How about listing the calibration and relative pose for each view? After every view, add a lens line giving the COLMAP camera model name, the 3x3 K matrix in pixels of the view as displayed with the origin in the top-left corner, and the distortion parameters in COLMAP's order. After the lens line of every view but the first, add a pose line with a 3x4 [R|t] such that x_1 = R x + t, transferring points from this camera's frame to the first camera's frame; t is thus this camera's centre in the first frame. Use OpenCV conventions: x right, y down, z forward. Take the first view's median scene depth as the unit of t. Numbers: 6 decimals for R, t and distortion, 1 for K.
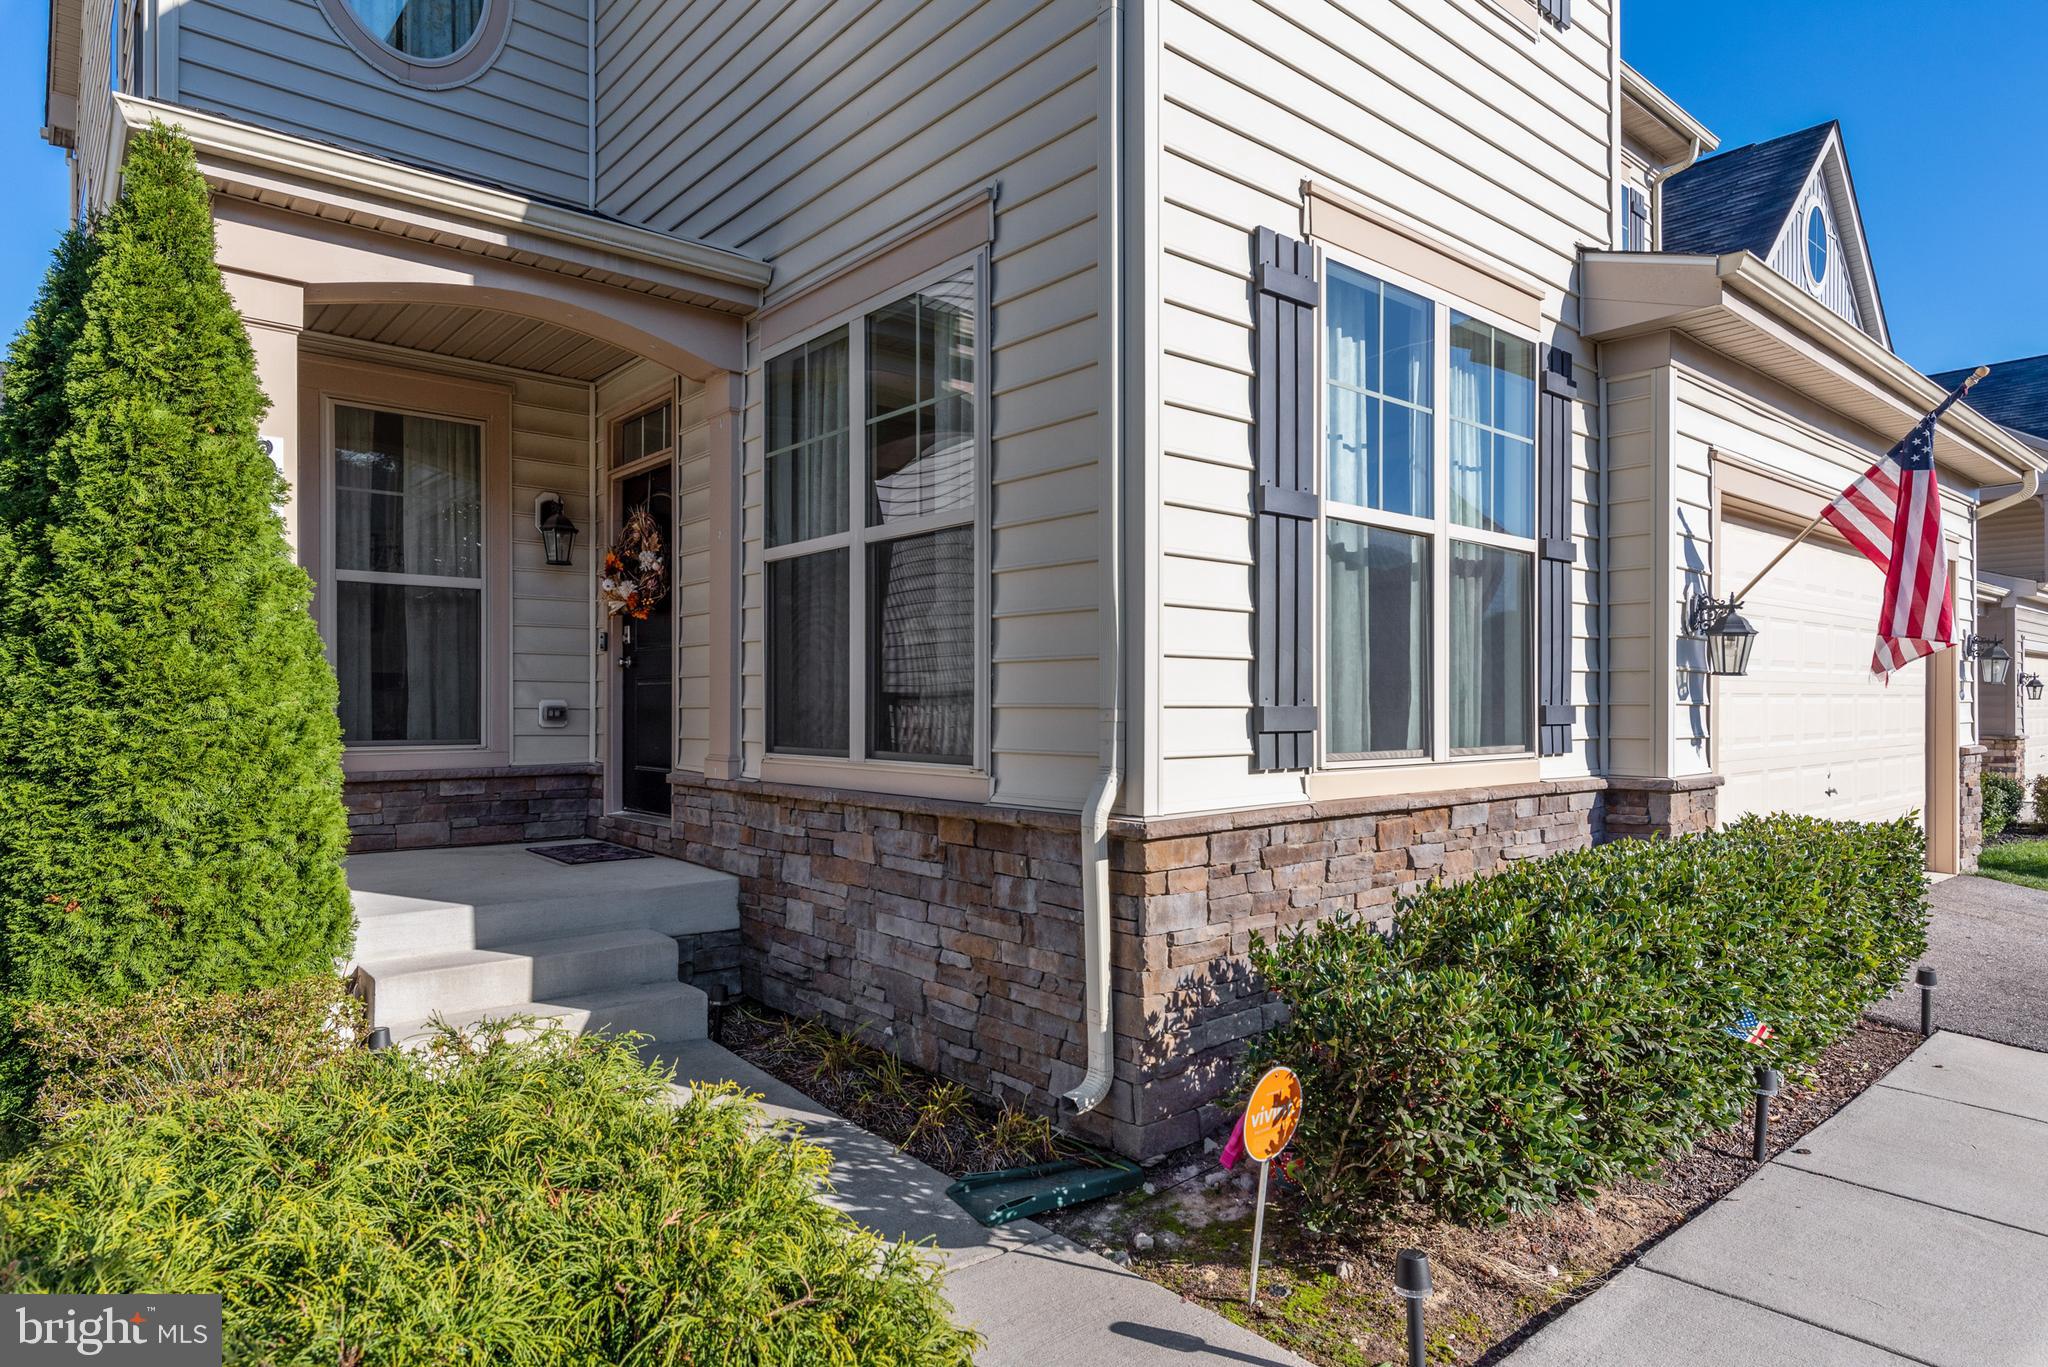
lens RADIAL K [[1184.5, 0, 1024.0], [0, 1184.5, 683.5], [0, 0, 1]] dist [-0.002185, -0.000424]
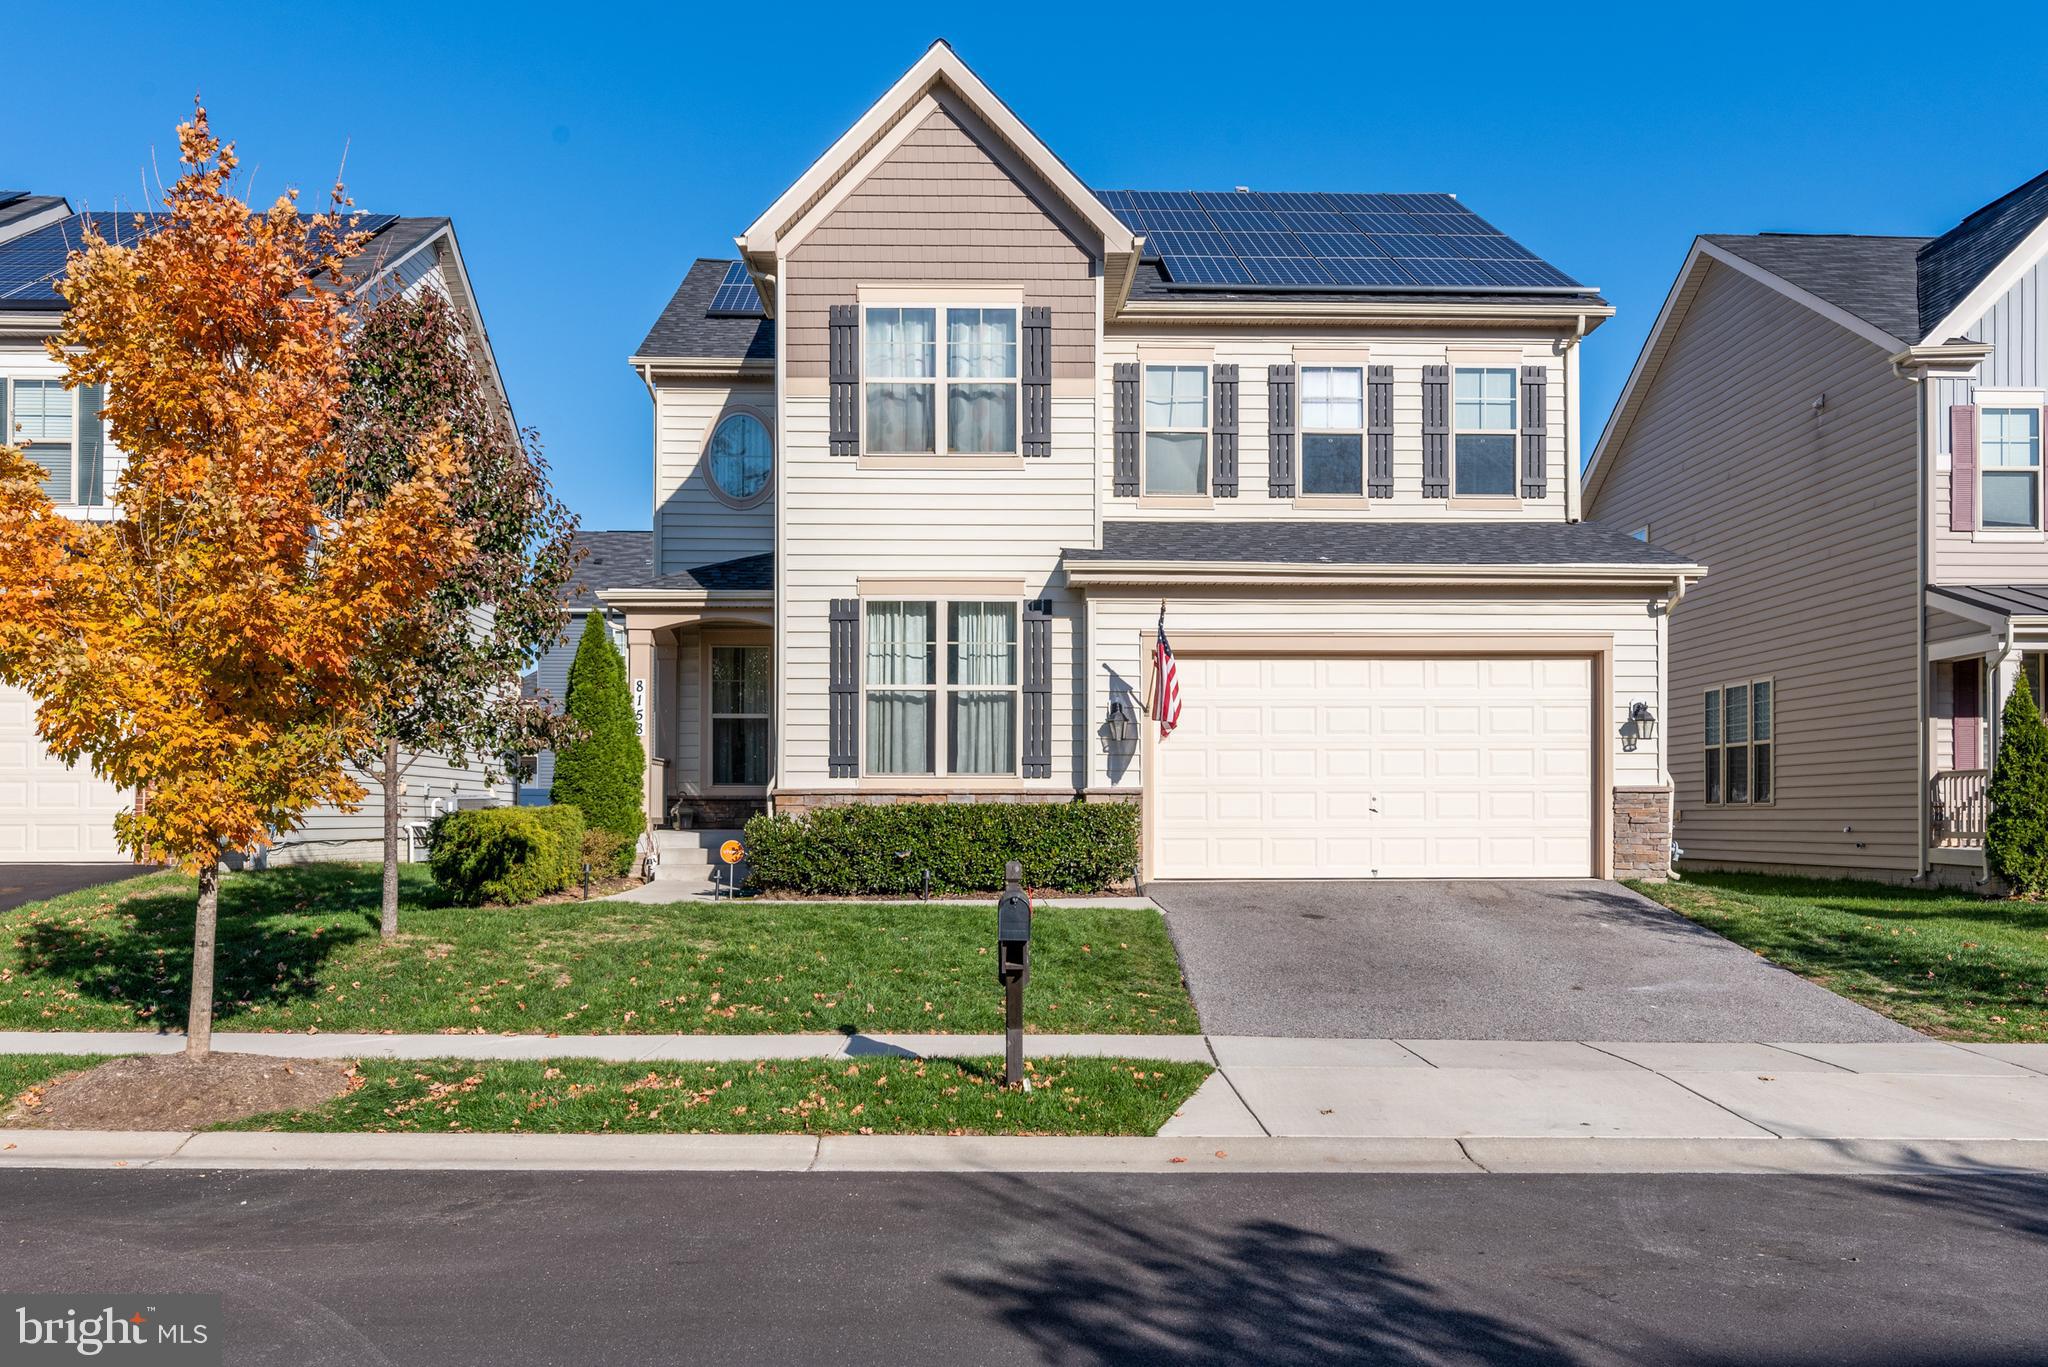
lens RADIAL K [[1626.0, 0, 1024.0], [0, 1626.0, 683.5], [0, 0, 1]] dist [0.013194, 0.001192]
pose [[0.786865, -0.049848, -0.615108, 3.112727], [0.007026, 0.997391, -0.071841, 0.135603], [0.617085, 0.052208, 0.785163, -1.954675]]
